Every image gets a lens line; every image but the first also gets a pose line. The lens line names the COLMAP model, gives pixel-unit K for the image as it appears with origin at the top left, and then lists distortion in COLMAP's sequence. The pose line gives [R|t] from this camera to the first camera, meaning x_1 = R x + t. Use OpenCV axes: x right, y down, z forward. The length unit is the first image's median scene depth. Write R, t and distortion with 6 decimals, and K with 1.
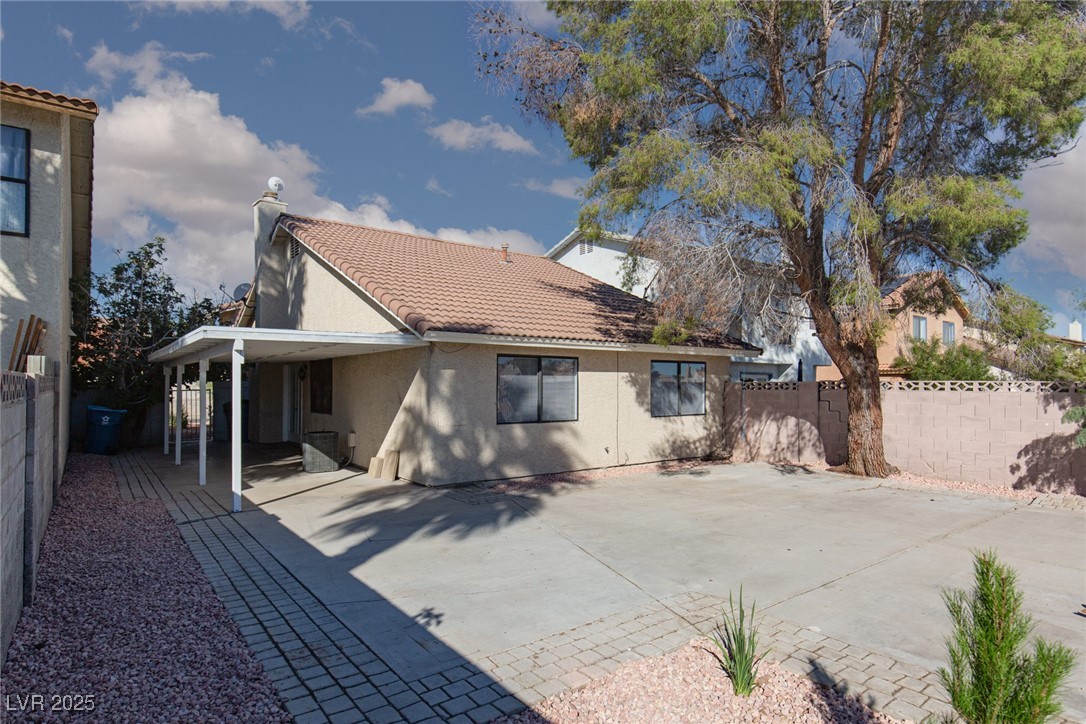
lens RADIAL K [[605.8, 0, 543.0], [0, 605.8, 362.0], [0, 0, 1]] dist [0.000401, -0.000111]
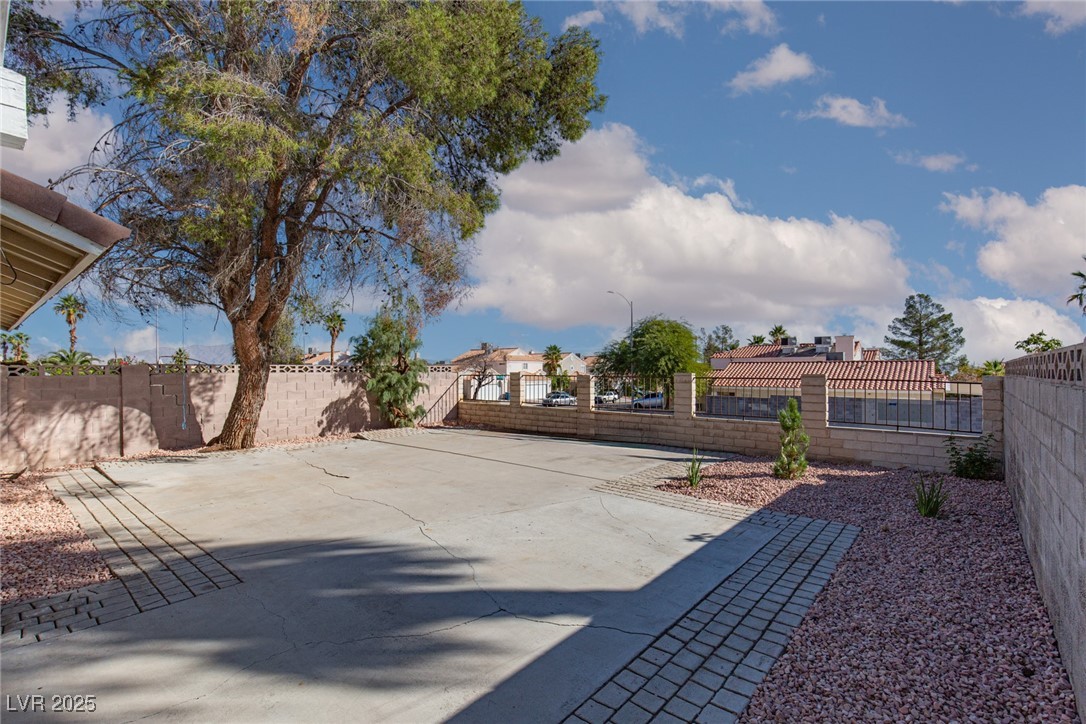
lens RADIAL K [[496.6, 0, 543.0], [0, 496.6, 362.0], [0, 0, 1]] dist [0.003971, -0.000302]
pose [[-0.215573, 0.010175, 0.976435, -0.564374], [-0.031515, 0.999352, -0.017372, 0.028778], [-0.975979, -0.034518, -0.215113, 0.752911]]
